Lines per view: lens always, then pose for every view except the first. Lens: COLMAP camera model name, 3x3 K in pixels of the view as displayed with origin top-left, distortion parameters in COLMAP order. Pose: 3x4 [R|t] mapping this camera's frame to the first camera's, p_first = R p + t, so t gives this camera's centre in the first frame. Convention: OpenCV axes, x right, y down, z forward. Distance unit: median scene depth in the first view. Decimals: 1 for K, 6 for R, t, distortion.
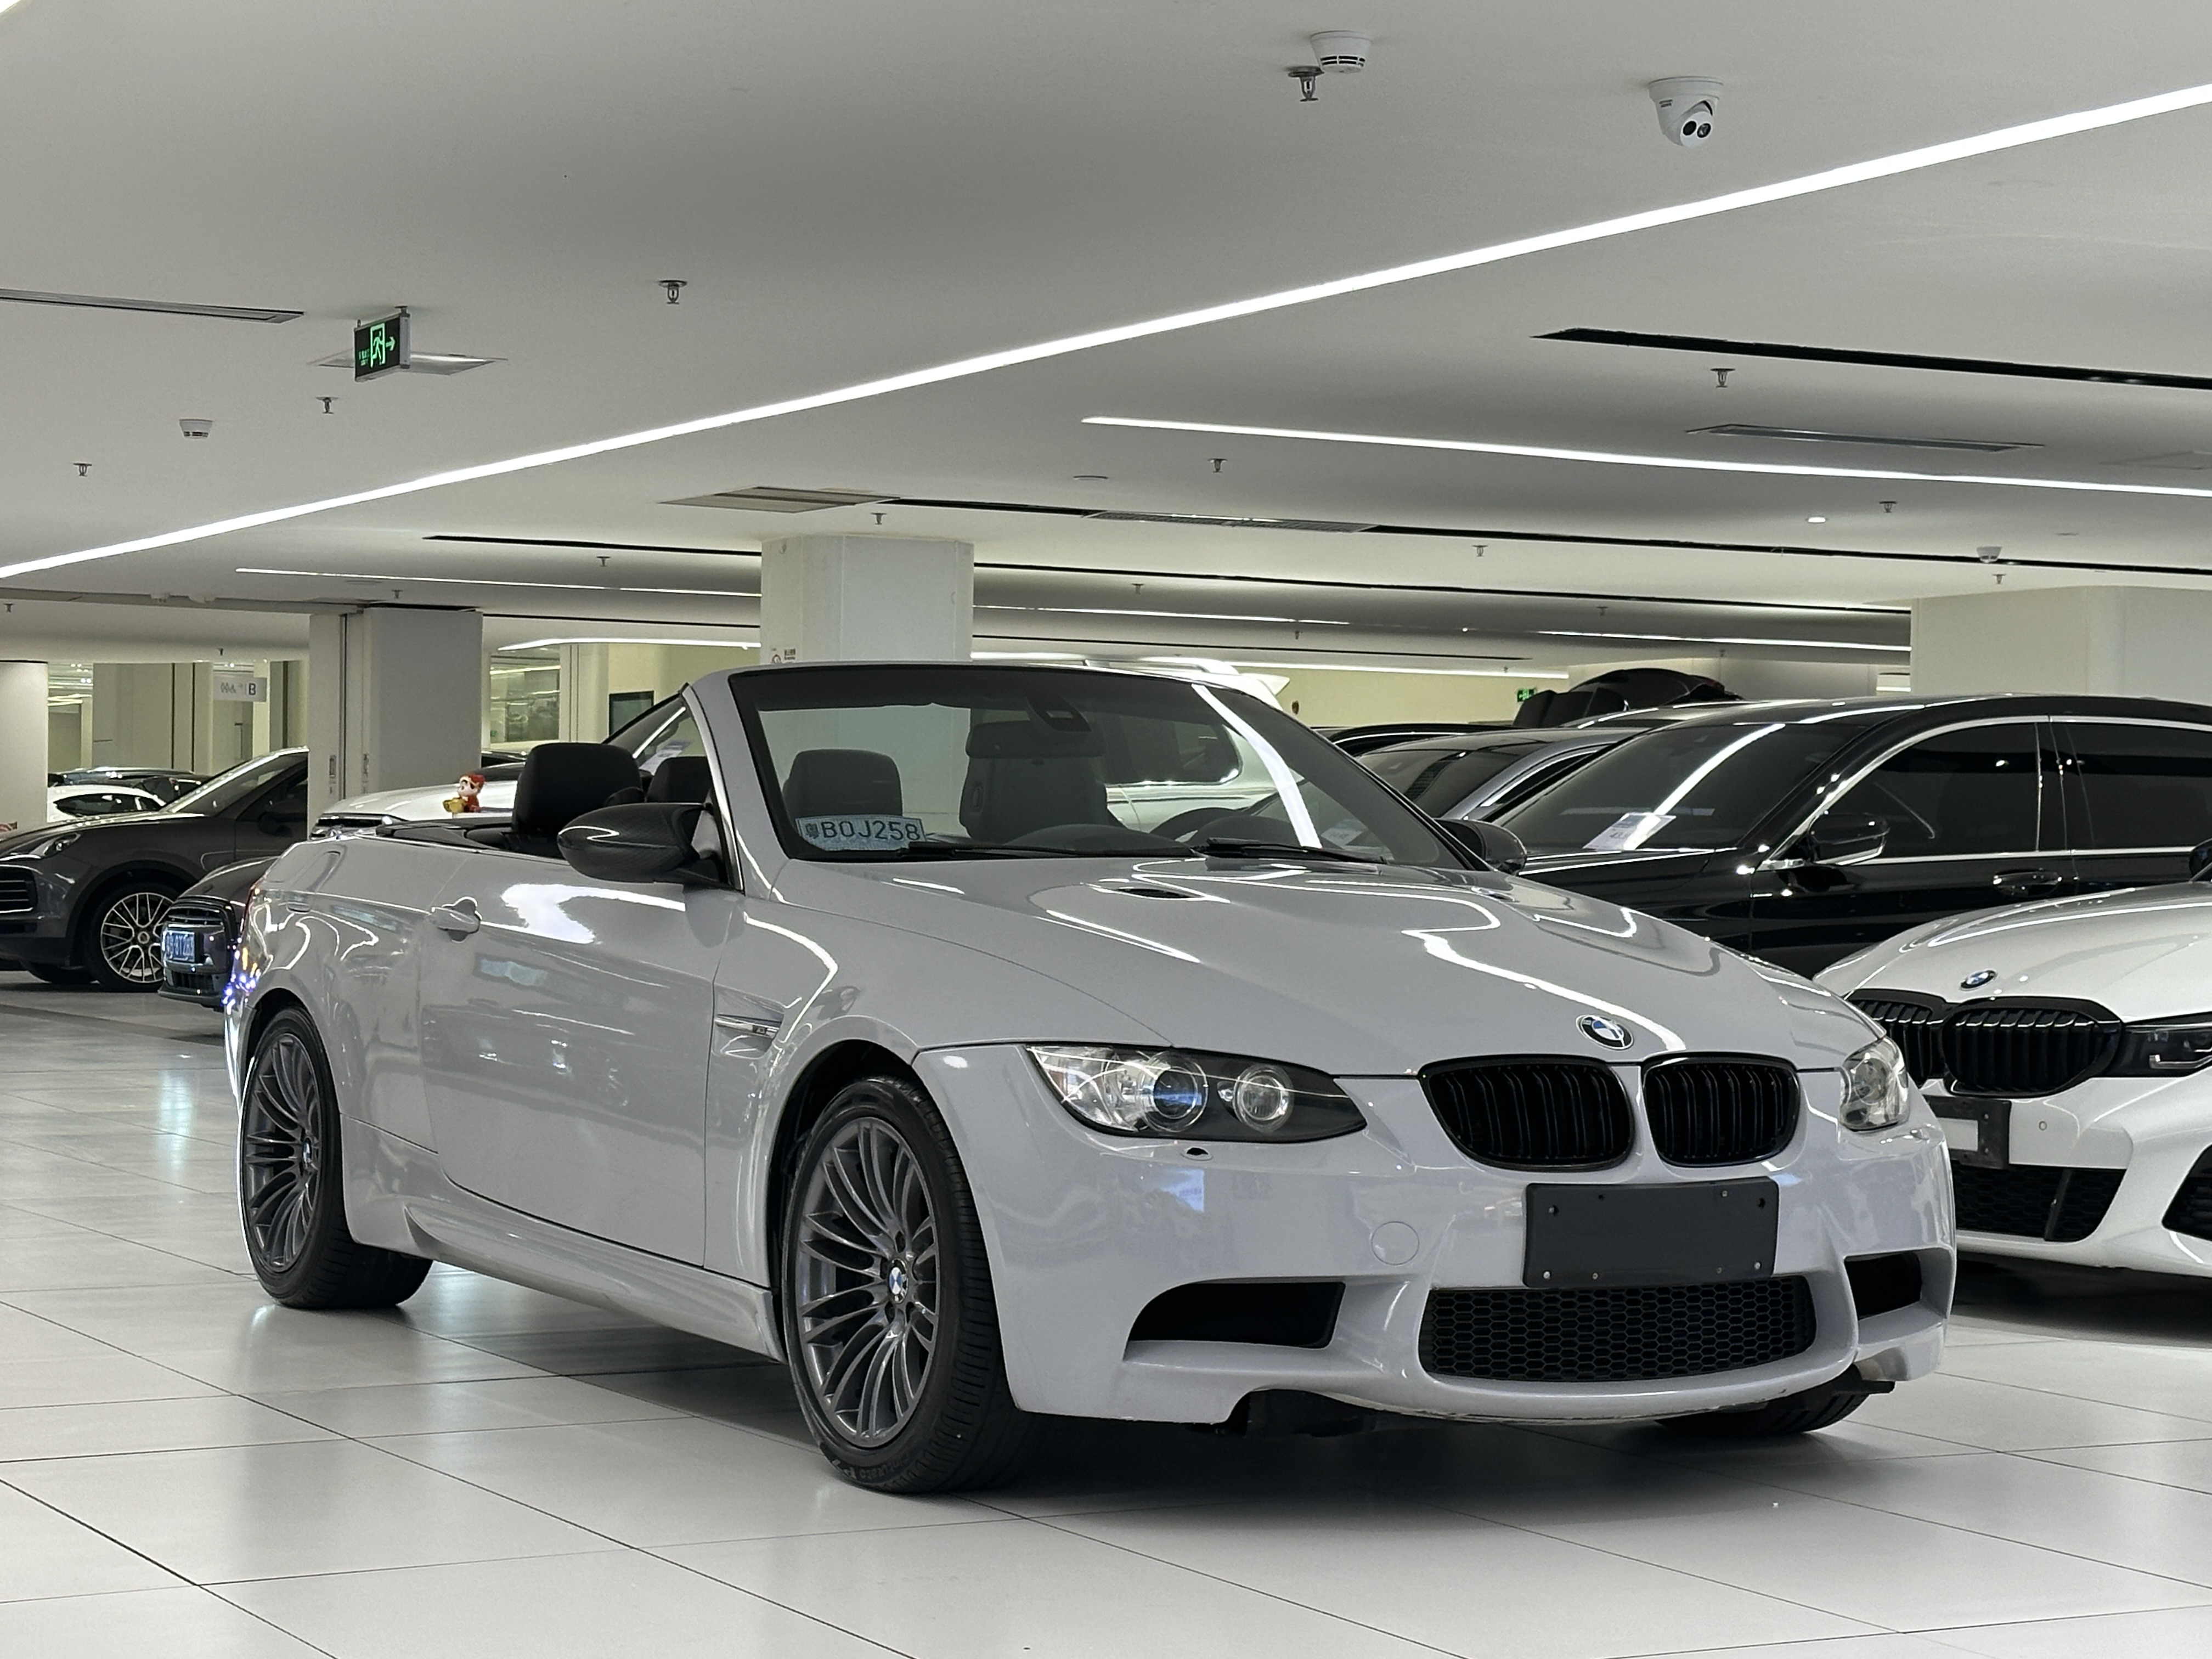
lens RADIAL K [[4114.8, 0, 1107.3], [0, 4114.8, 837.0], [0, 0, 1]] dist [0.195711, -0.014425]
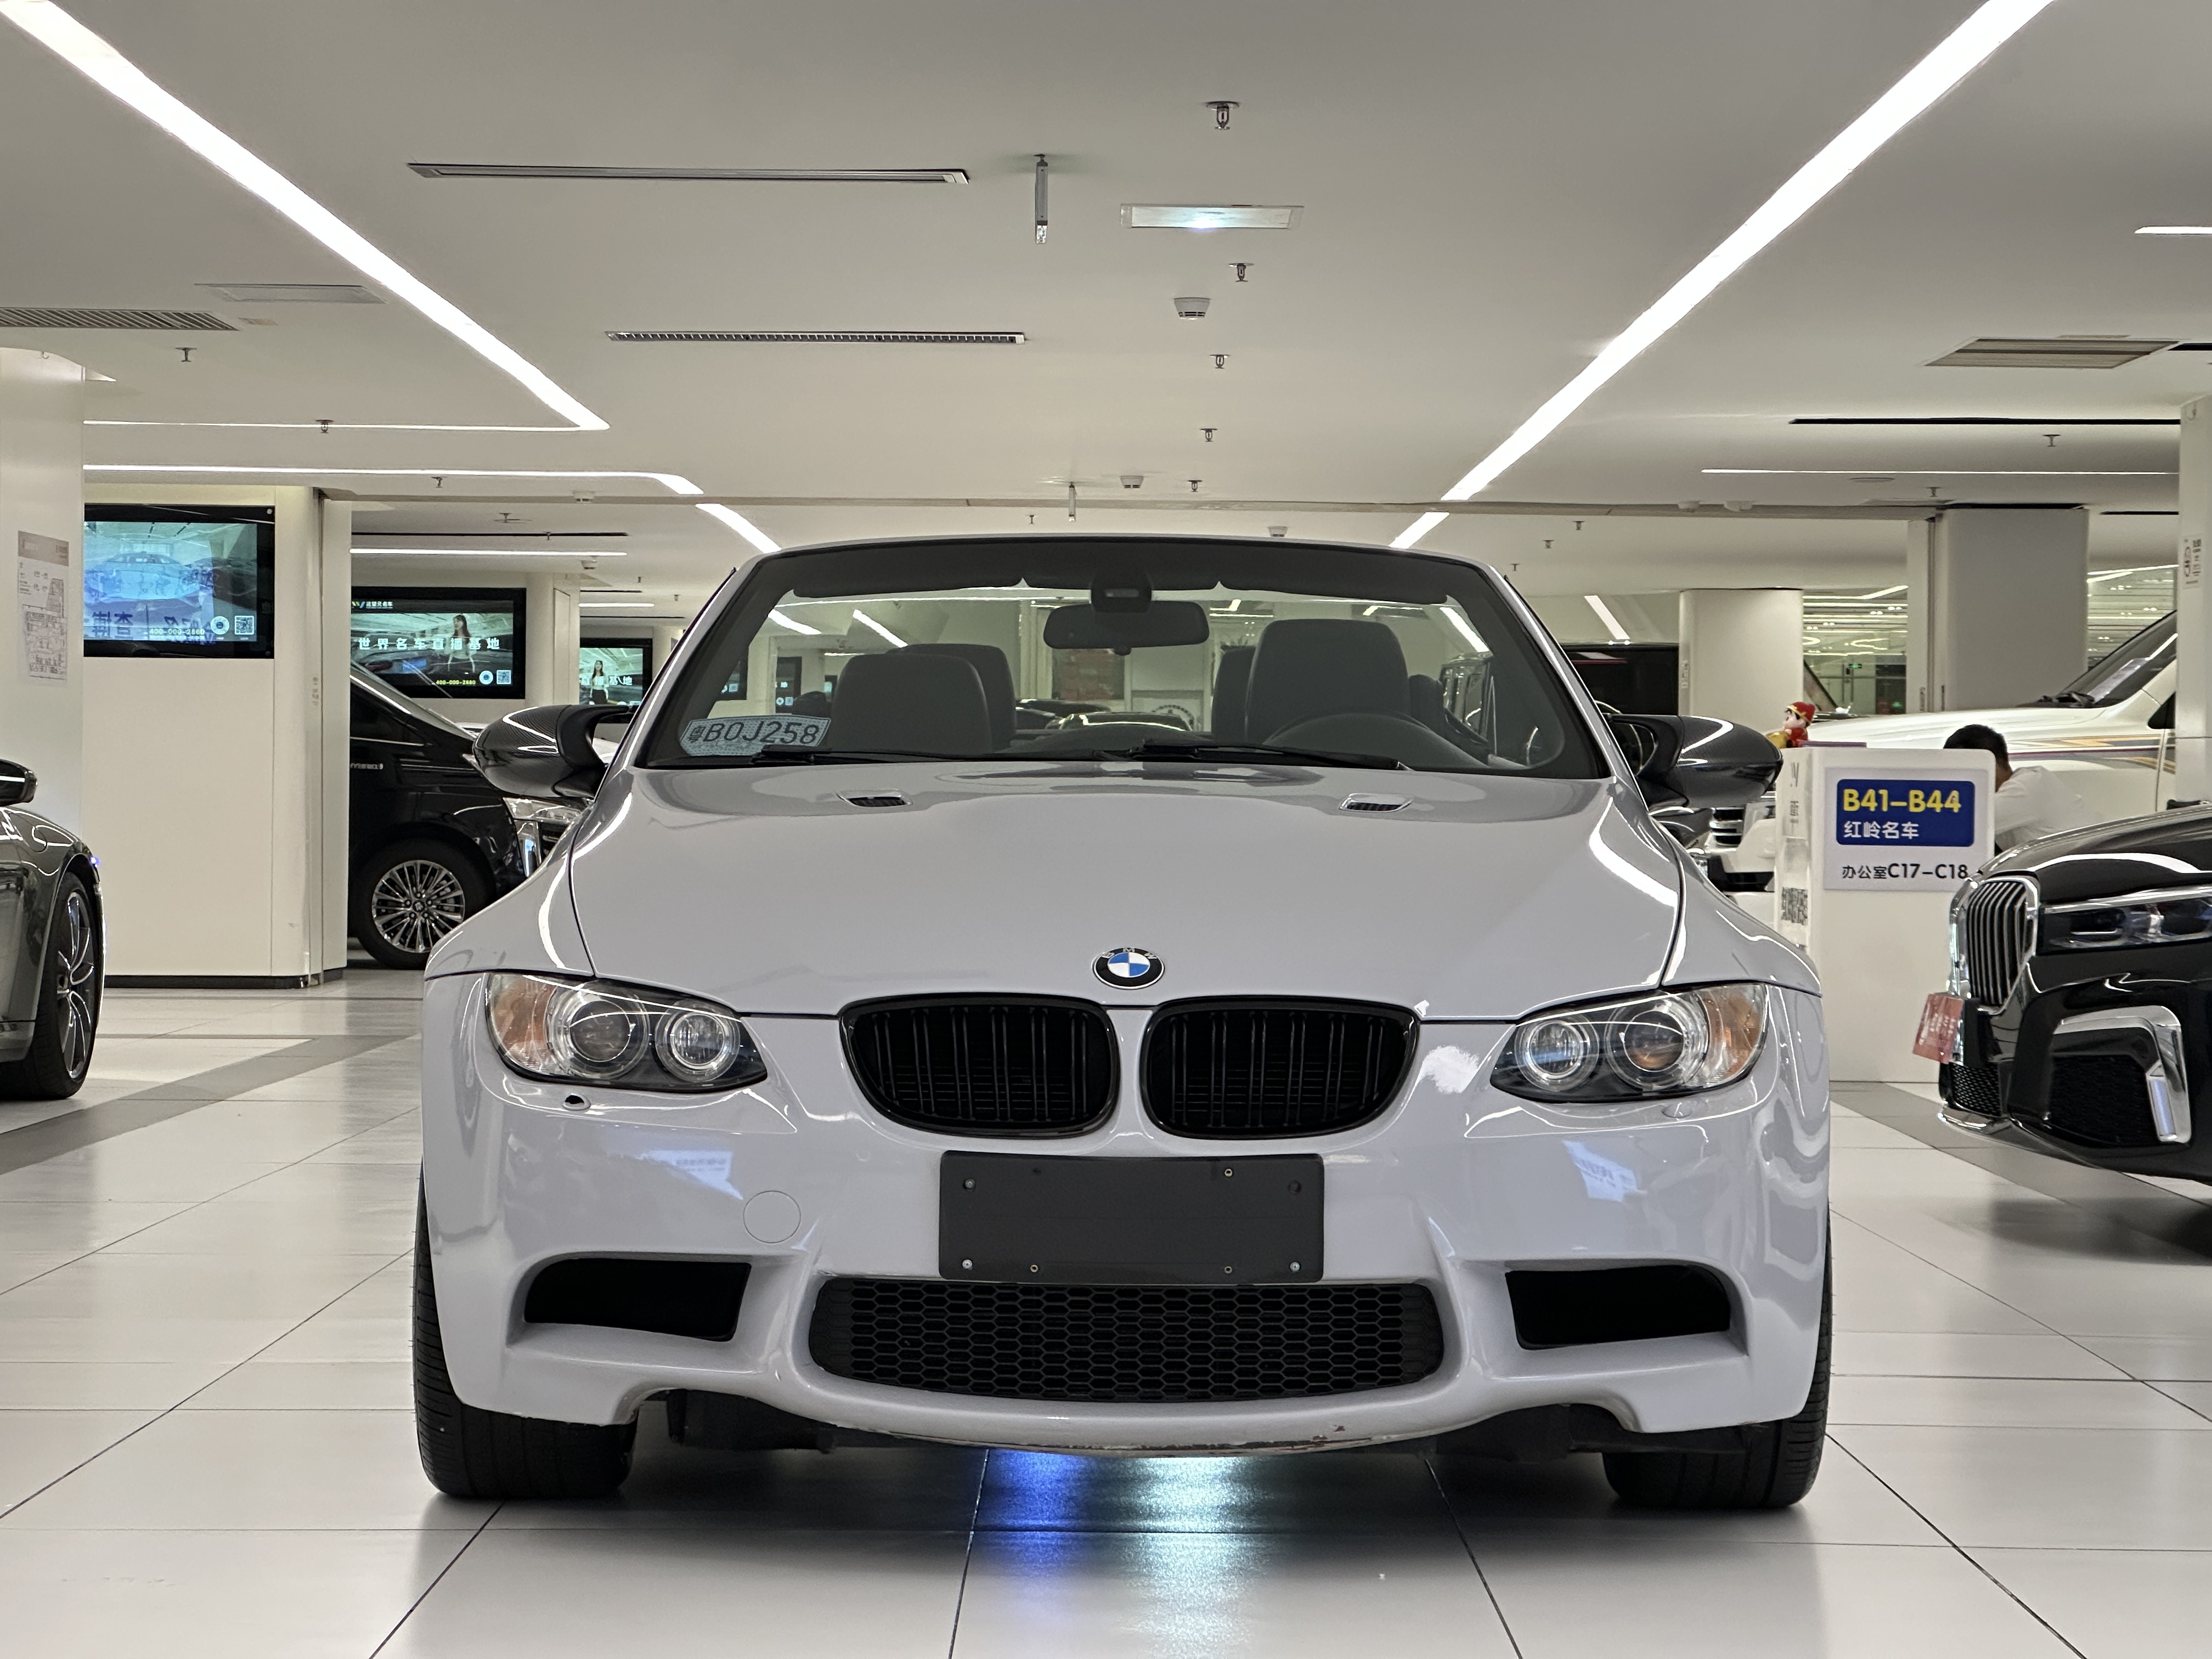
lens RADIAL K [[4970.4, 0, 1115.6], [0, 4970.4, 763.3], [0, 0, 1]] dist [-0.049451, 3.563327]
pose [[0.877196, -0.006652, -0.480086, 0.587995], [0.002583, 0.999955, -0.009137, 0.016766], [0.480126, 0.006775, 0.877174, 0.158238]]
